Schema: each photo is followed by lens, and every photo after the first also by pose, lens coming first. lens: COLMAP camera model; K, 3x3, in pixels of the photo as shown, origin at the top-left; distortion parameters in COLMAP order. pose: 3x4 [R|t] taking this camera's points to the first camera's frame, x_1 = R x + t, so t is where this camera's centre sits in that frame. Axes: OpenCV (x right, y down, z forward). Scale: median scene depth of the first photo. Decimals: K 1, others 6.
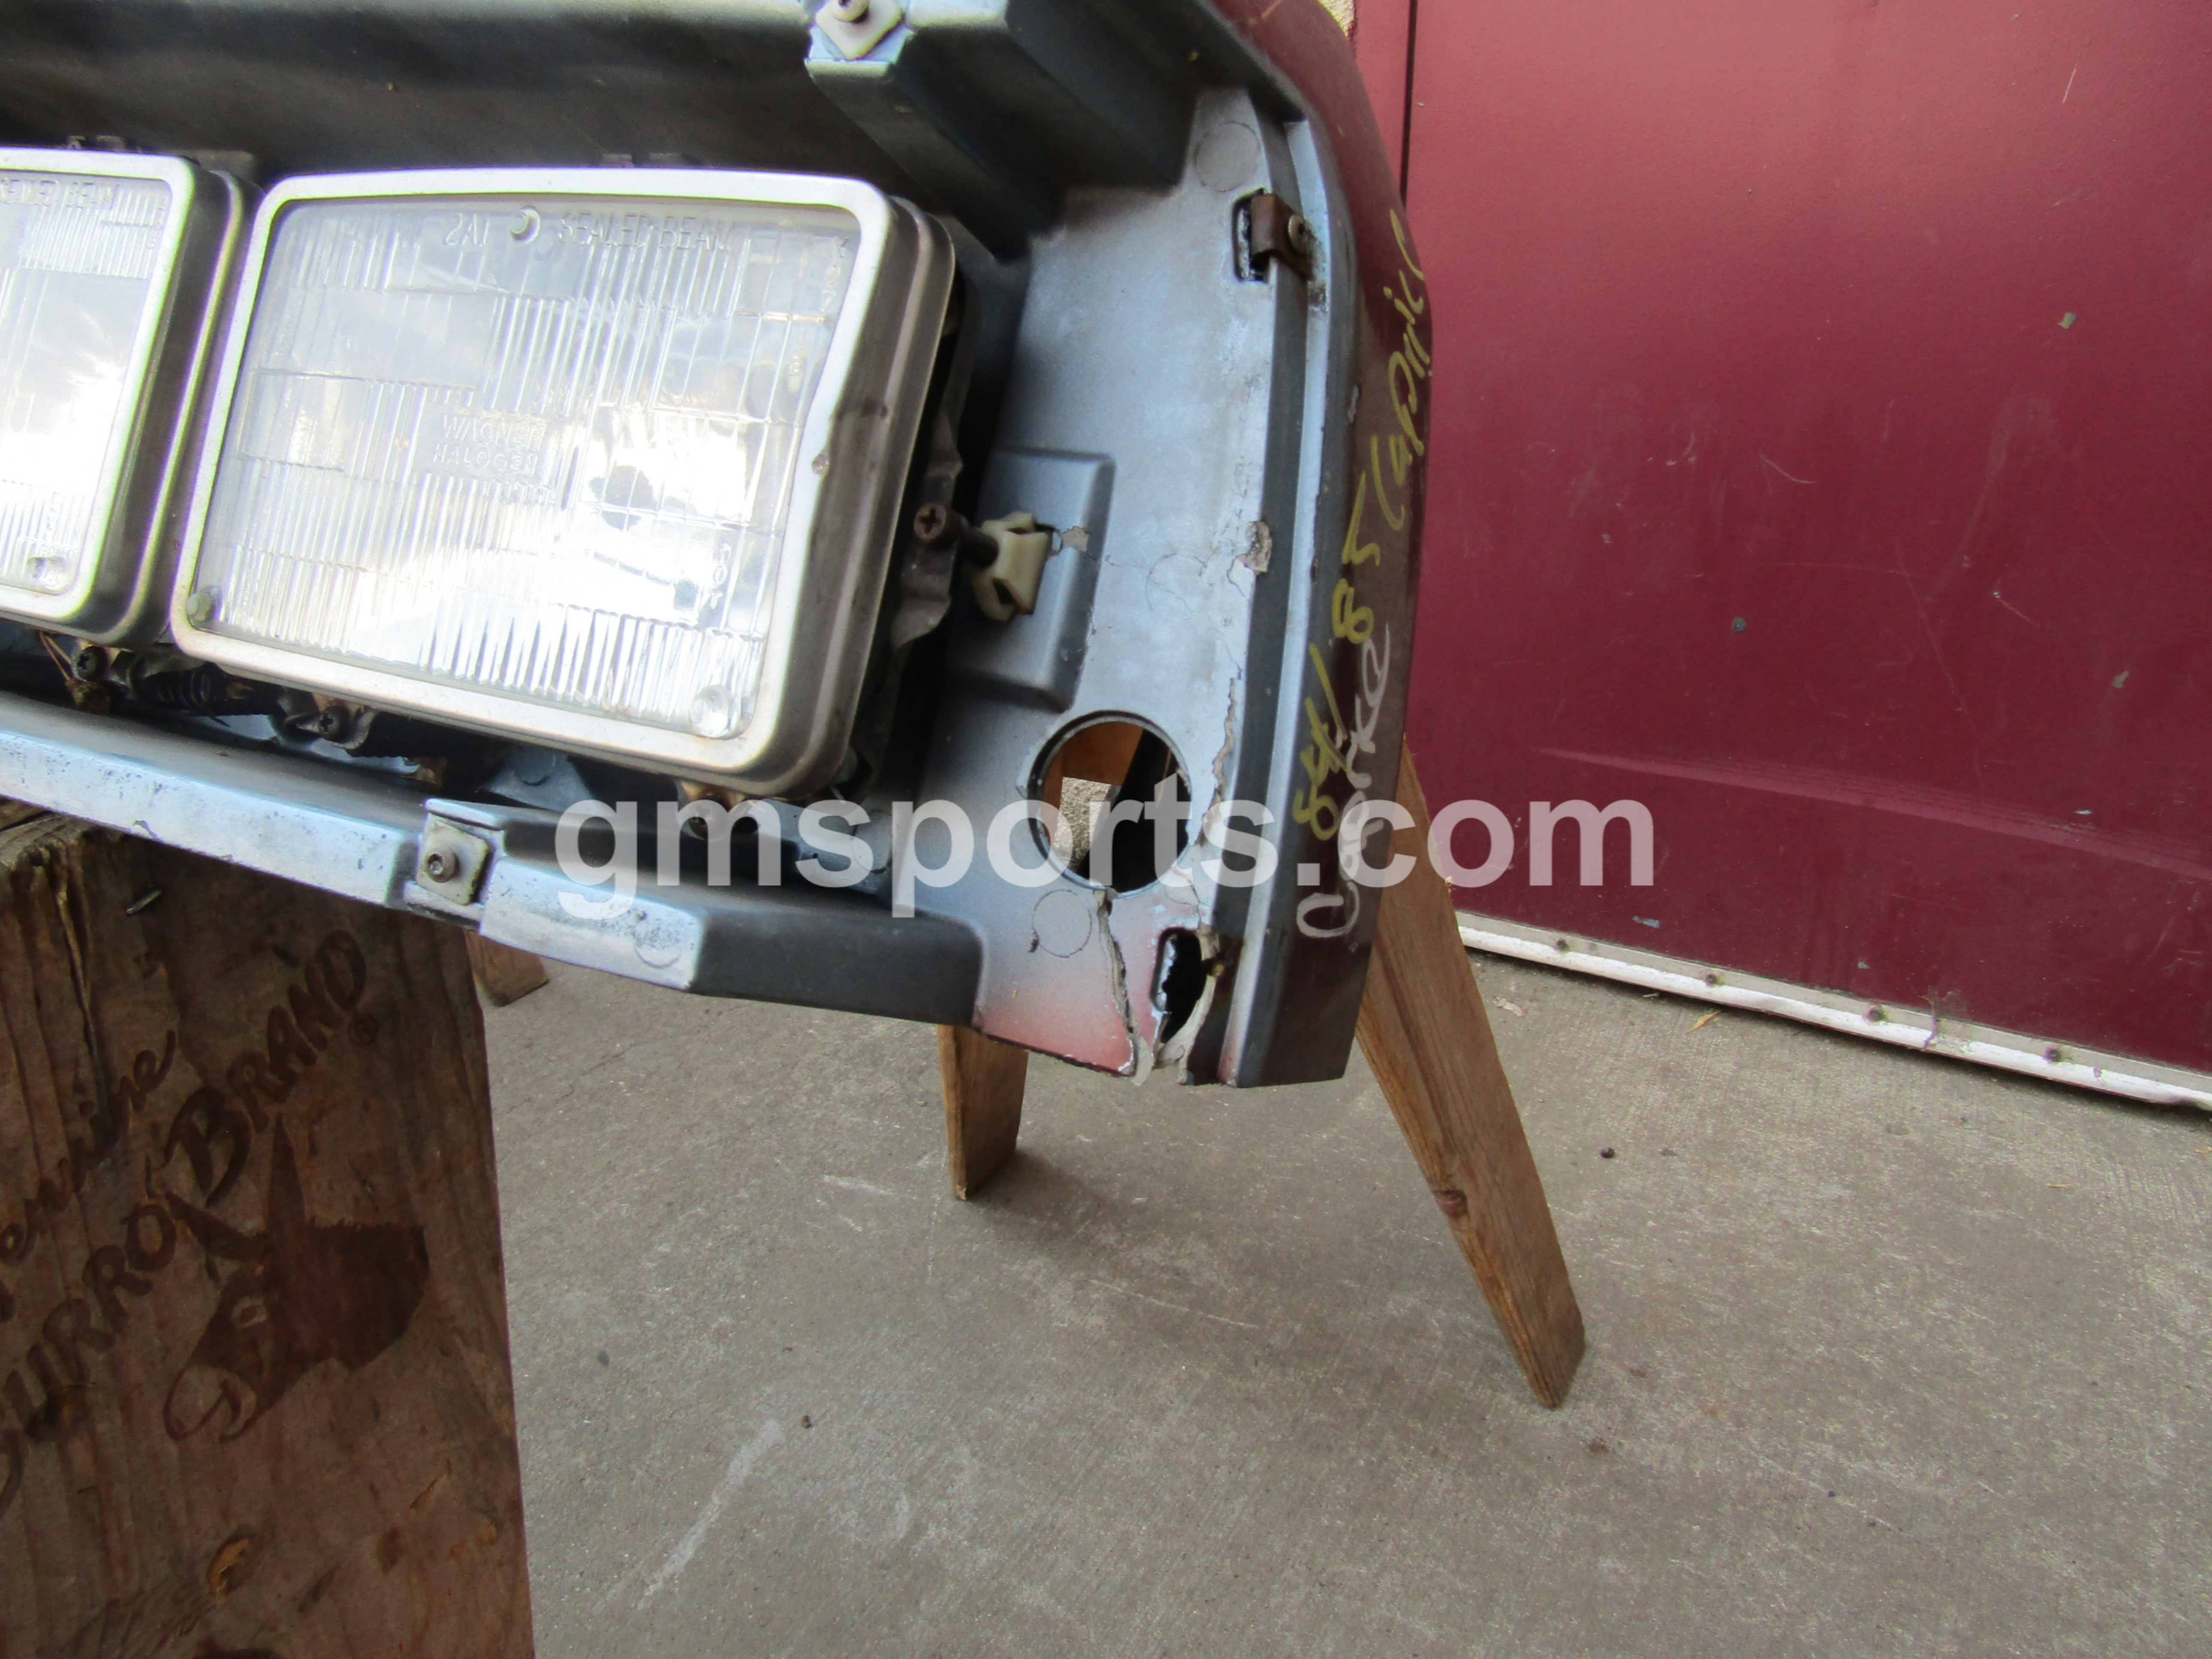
lens RADIAL K [[1574.5, 0, 1110.5], [0, 1574.5, 839.8], [0, 0, 1]] dist [-0.008514, -0.000341]
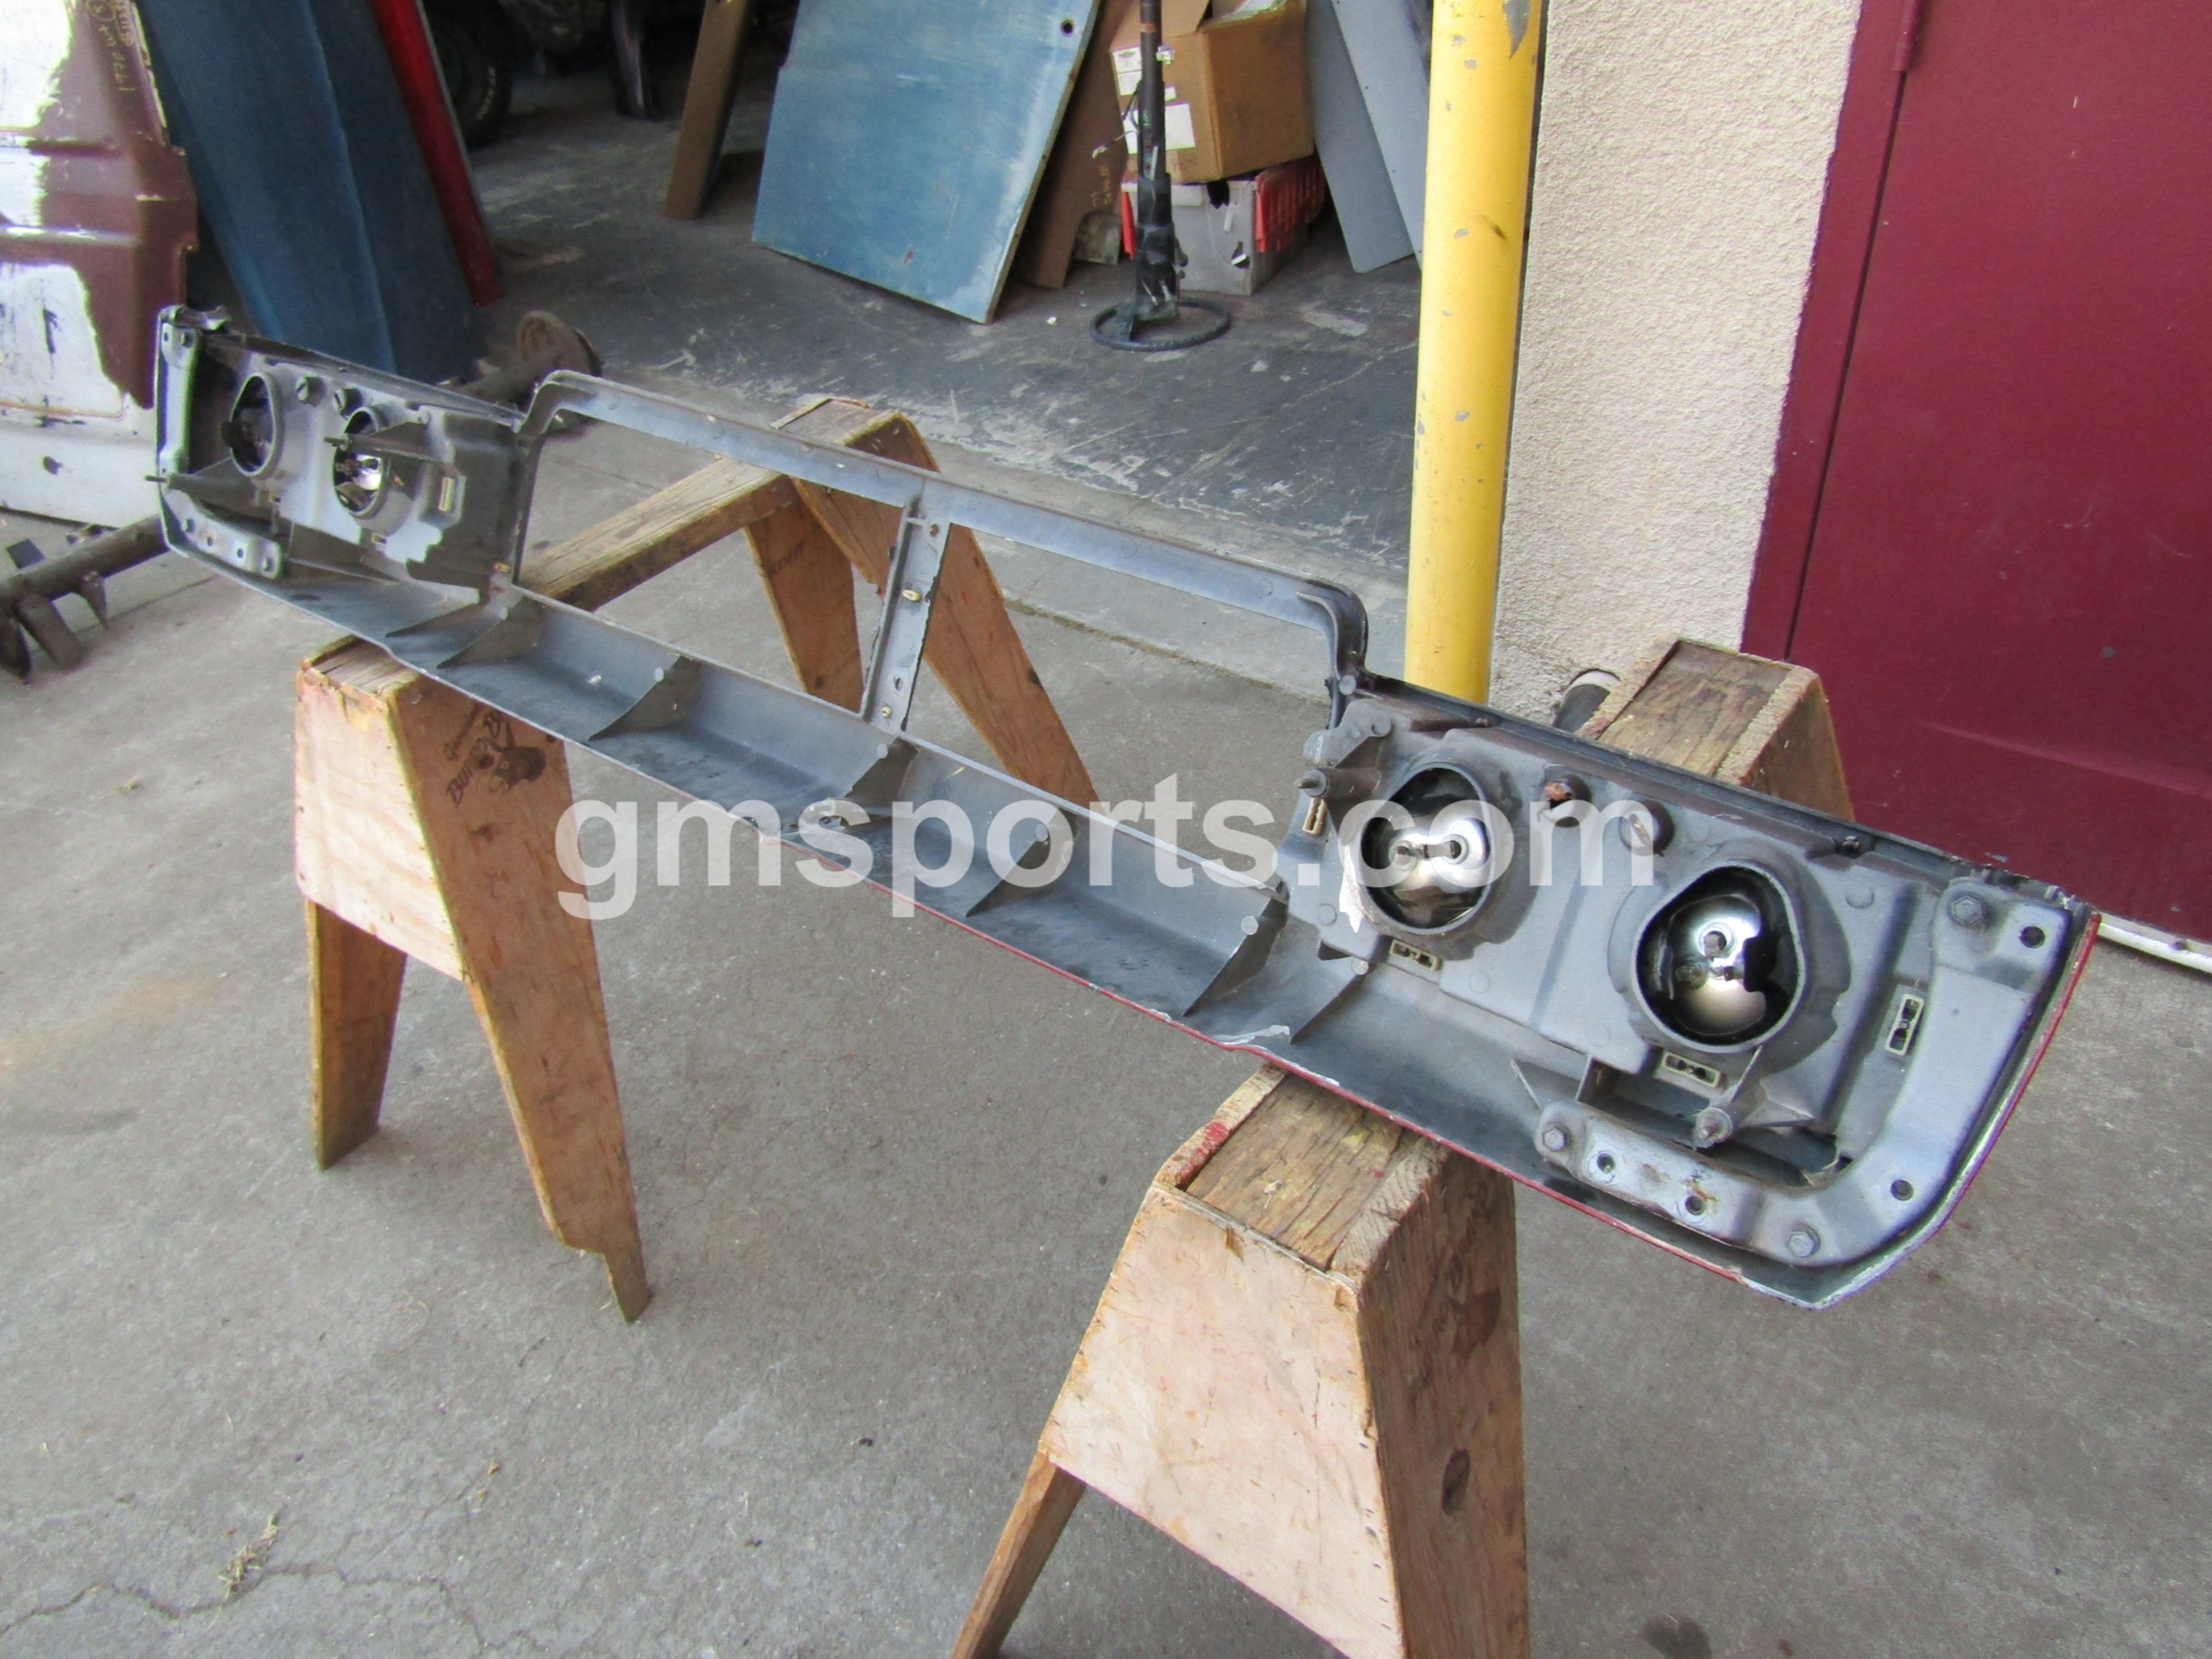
lens RADIAL K [[1574.5, 0, 1108.7], [0, 1574.5, 835.7], [0, 0, 1]] dist [-0.008514, -0.000341]
pose [[0.988160, 0.030356, -0.150392, -0.255009], [0.004431, 0.974175, 0.225752, -0.363585], [0.153361, -0.223746, 0.962506, -0.470479]]
